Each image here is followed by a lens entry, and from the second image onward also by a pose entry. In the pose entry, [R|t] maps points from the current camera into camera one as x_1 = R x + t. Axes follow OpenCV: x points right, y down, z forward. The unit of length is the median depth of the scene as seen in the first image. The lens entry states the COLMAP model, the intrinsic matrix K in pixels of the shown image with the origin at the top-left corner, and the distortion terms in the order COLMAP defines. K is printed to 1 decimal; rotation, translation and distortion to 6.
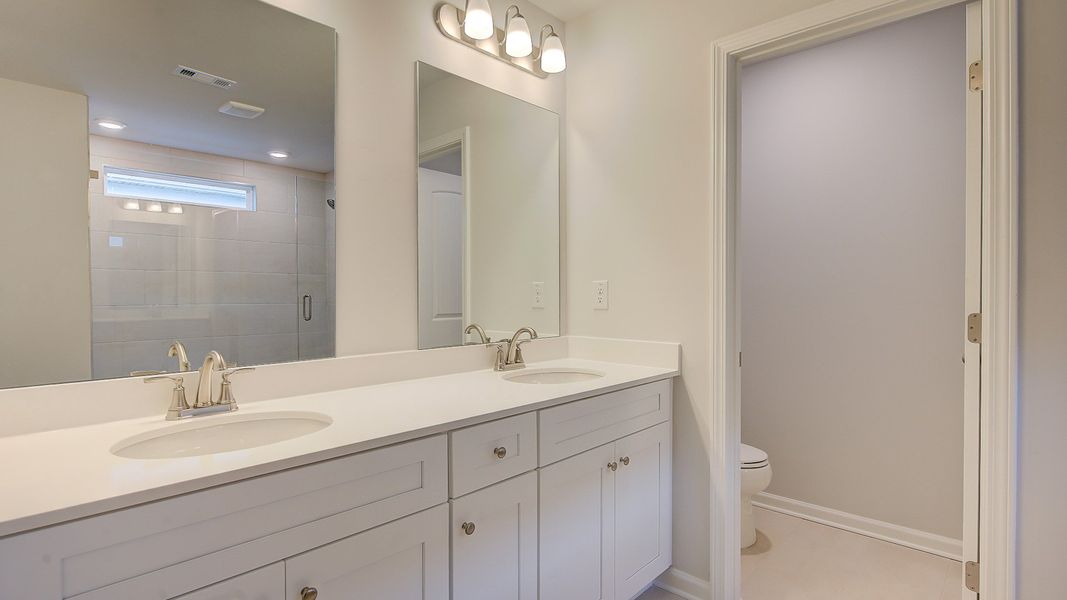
lens RADIAL K [[517.8, 0, 531.6], [0, 517.8, 299.6], [0, 0, 1]] dist [-0.005448, 0.000430]
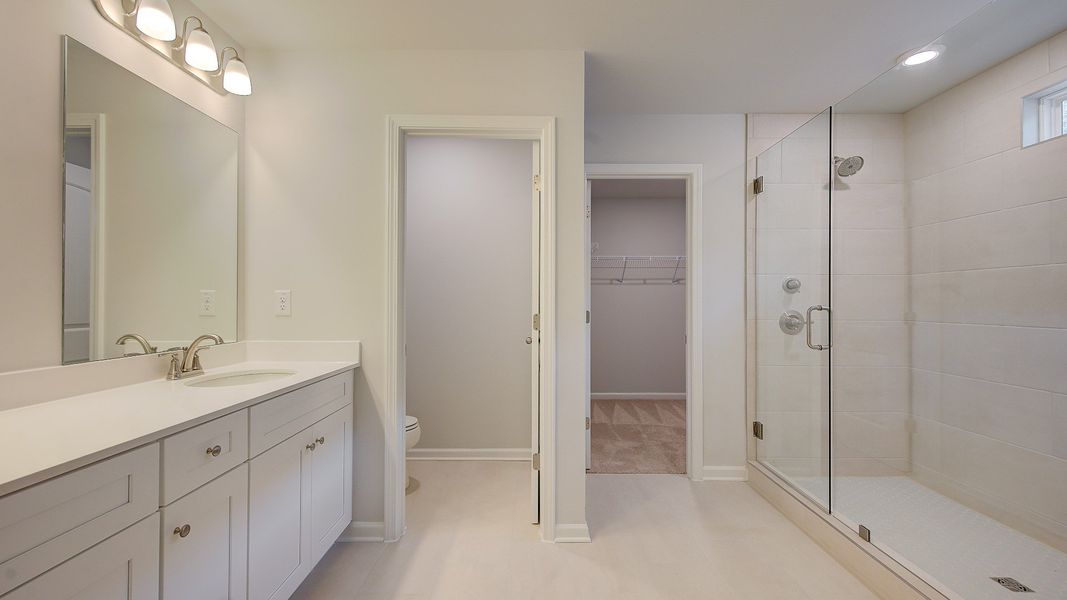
lens RADIAL K [[436.2, 0, 524.7], [0, 436.2, 300.1], [0, 0, 1]] dist [0.000837, -0.001634]
pose [[0.734689, 0.008629, 0.678349, -0.141050], [0.003355, 0.999861, -0.016353, 0.002403], [-0.678395, 0.014290, 0.734558, -0.061975]]
